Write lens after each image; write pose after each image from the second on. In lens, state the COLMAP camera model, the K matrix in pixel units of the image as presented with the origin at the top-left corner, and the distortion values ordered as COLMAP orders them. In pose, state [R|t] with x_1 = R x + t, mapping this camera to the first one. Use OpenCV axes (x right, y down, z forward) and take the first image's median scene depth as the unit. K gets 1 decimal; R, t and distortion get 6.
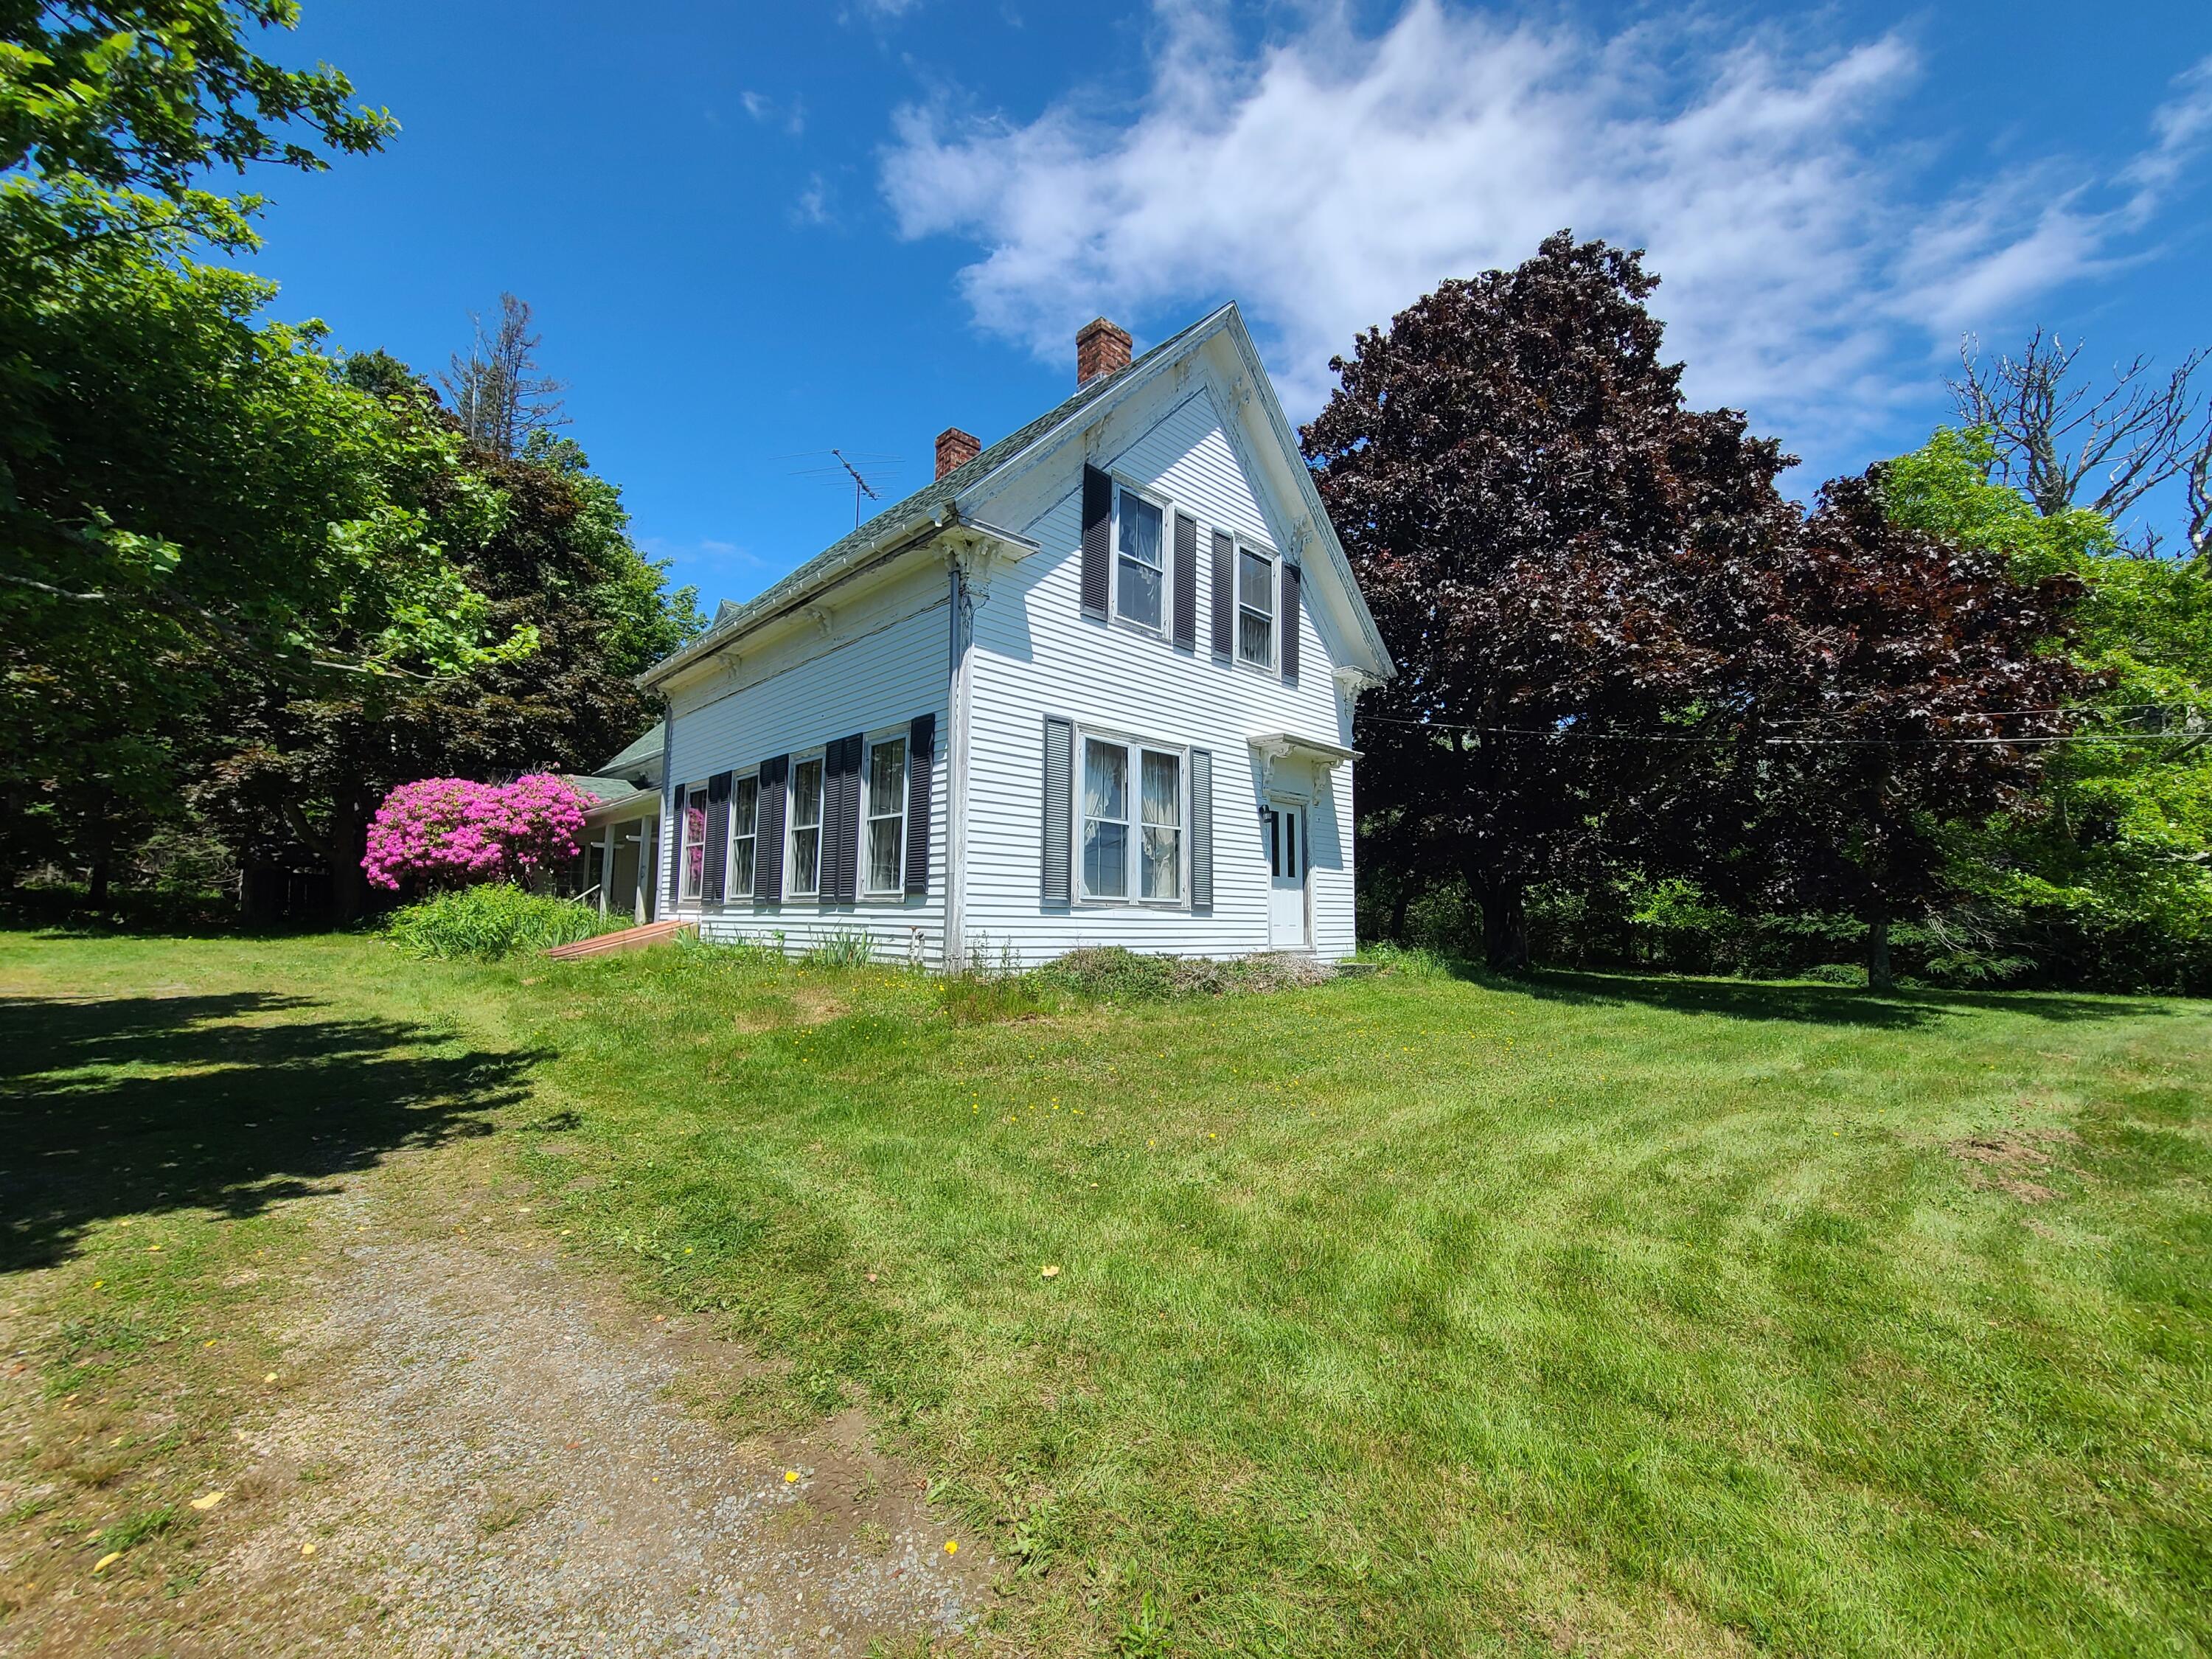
lens RADIAL K [[904.0, 0, 1119.7], [0, 904.0, 832.3], [0, 0, 1]] dist [-0.001395, 0.000215]
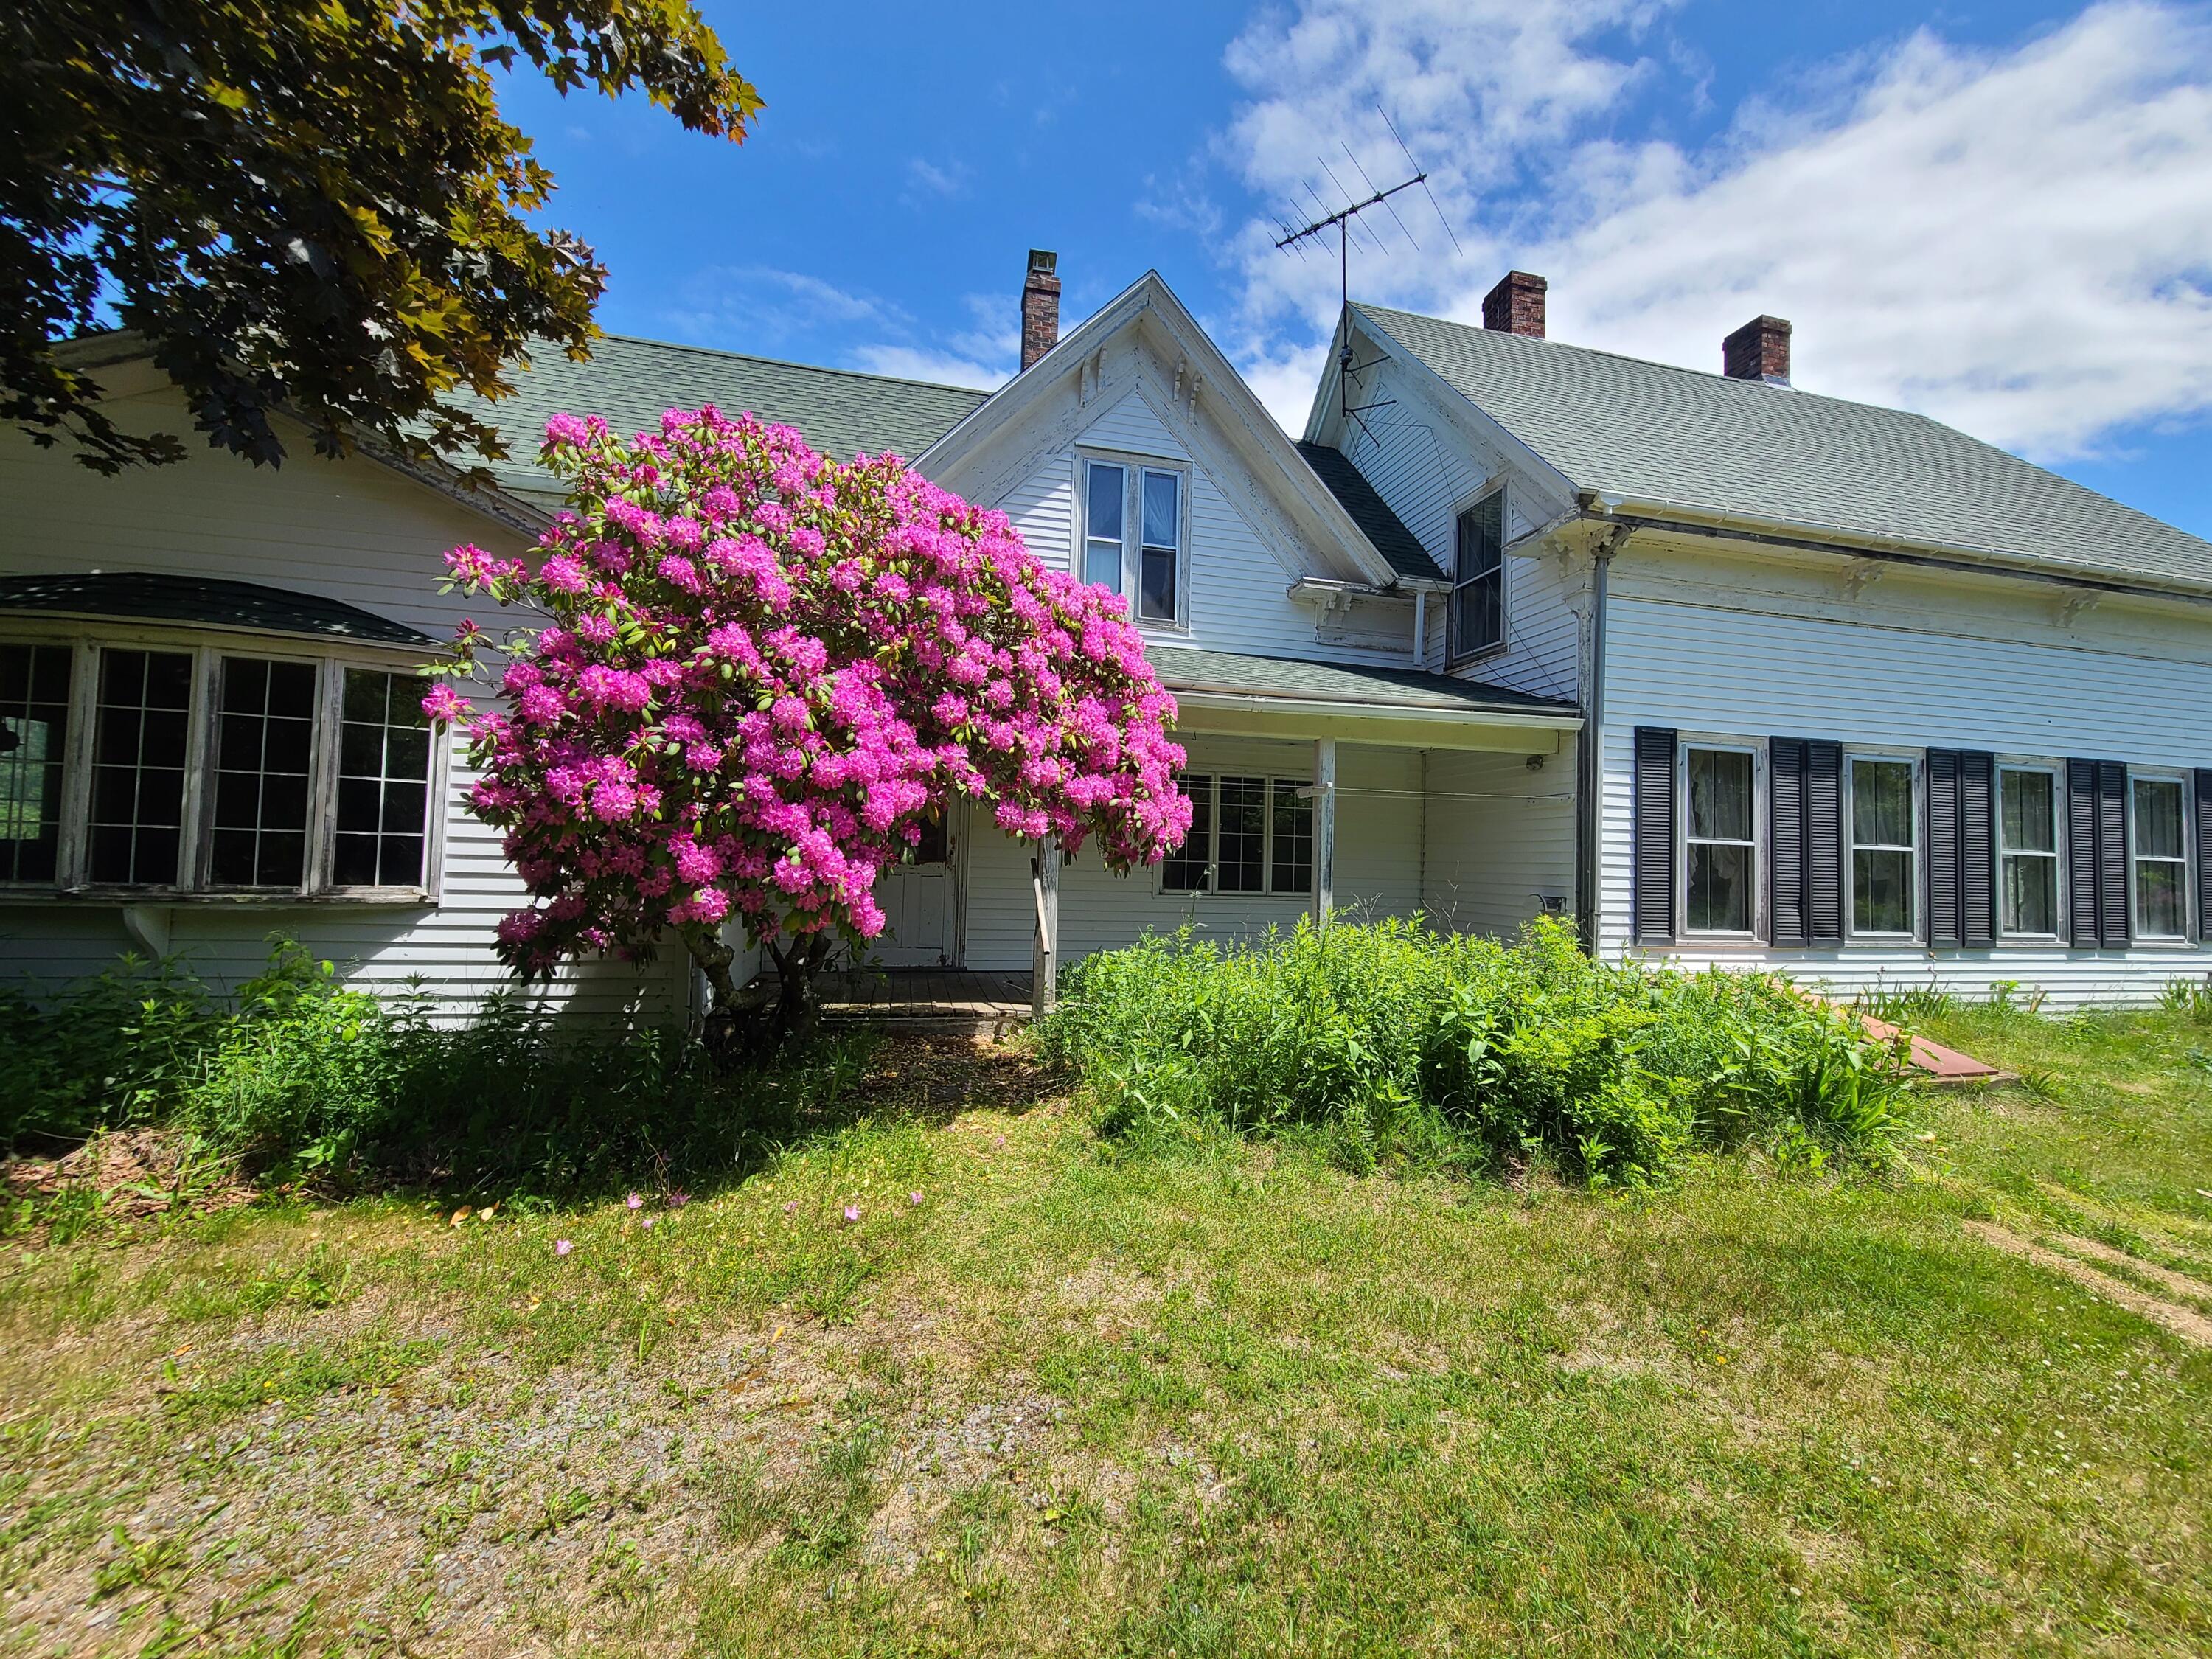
lens RADIAL K [[904.0, 0, 1119.7], [0, 904.0, 832.3], [0, 0, 1]] dist [-0.001395, 0.000215]
pose [[0.507299, 0.035654, 0.861032, -1.419092], [-0.103378, 0.994446, 0.019729, 0.043527], [-0.855547, -0.099020, 0.508168, 1.257298]]
